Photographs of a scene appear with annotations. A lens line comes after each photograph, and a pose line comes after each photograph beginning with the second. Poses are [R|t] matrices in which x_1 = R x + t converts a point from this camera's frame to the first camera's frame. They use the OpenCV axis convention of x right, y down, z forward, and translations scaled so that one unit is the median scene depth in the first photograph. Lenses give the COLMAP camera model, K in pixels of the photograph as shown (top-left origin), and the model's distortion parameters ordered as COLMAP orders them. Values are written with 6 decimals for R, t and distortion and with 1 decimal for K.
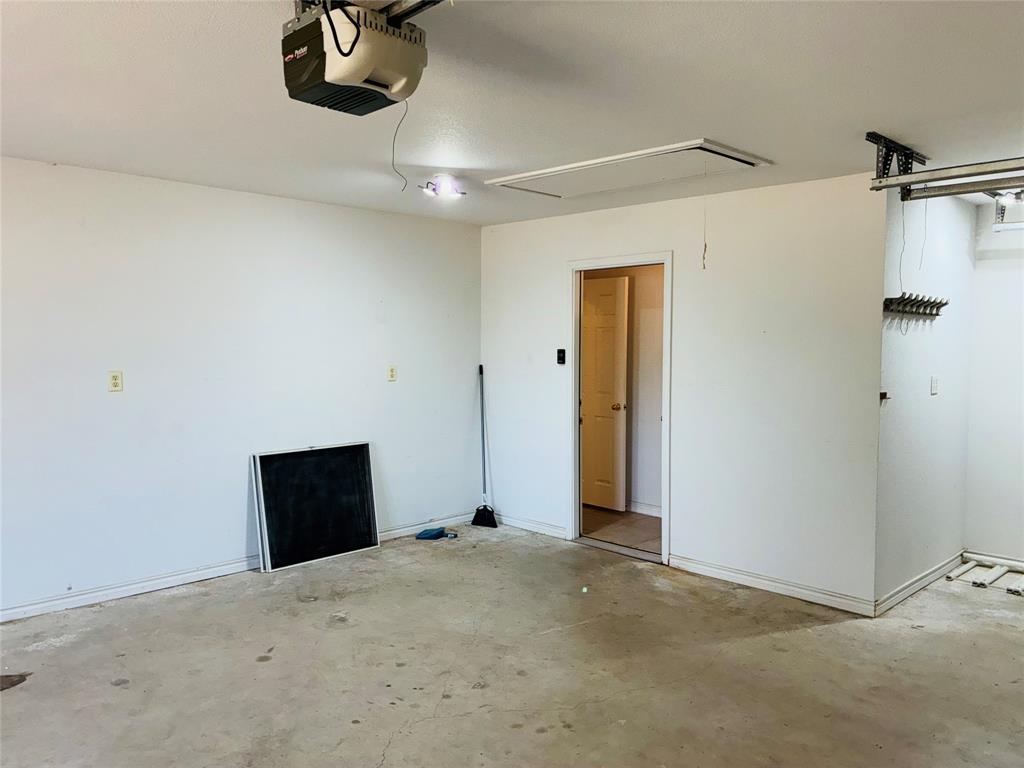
lens RADIAL K [[779.3, 0, 517.0], [0, 779.3, 383.9], [0, 0, 1]] dist [0.059906, -0.086869]
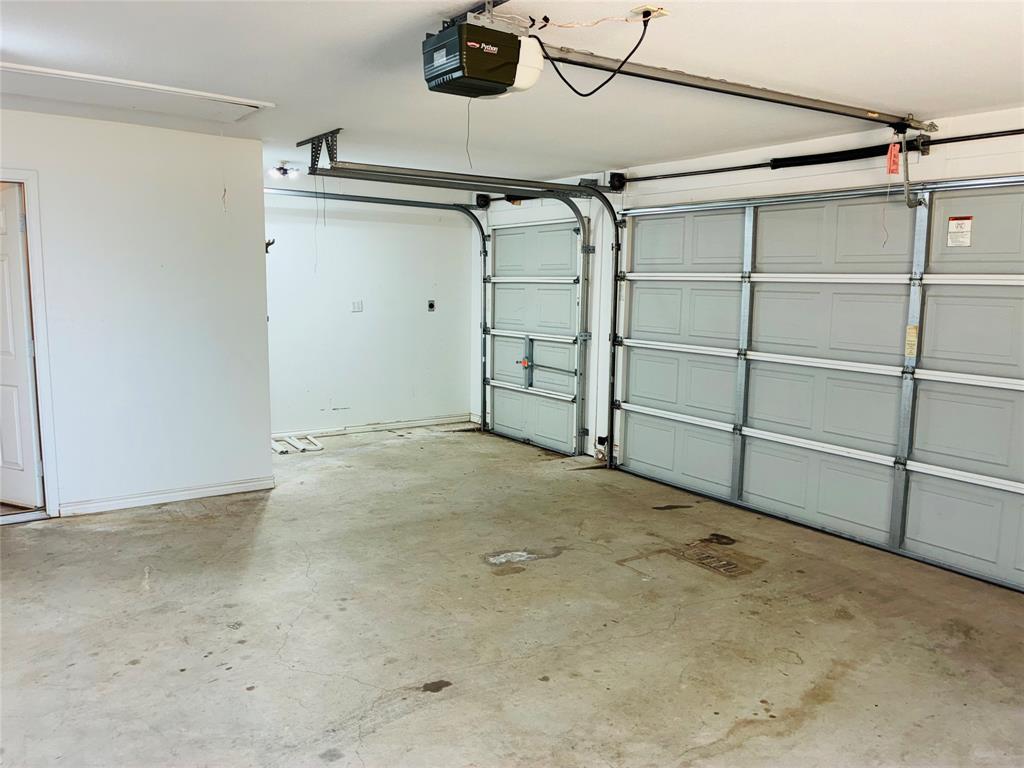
lens RADIAL K [[779.3, 0, 517.0], [0, 779.3, 383.9], [0, 0, 1]] dist [0.059906, -0.086869]
pose [[0.162127, -0.132240, 0.977869, -0.750122], [0.031334, 0.991170, 0.128844, -0.033484], [-0.986272, 0.009751, 0.164839, 0.380497]]
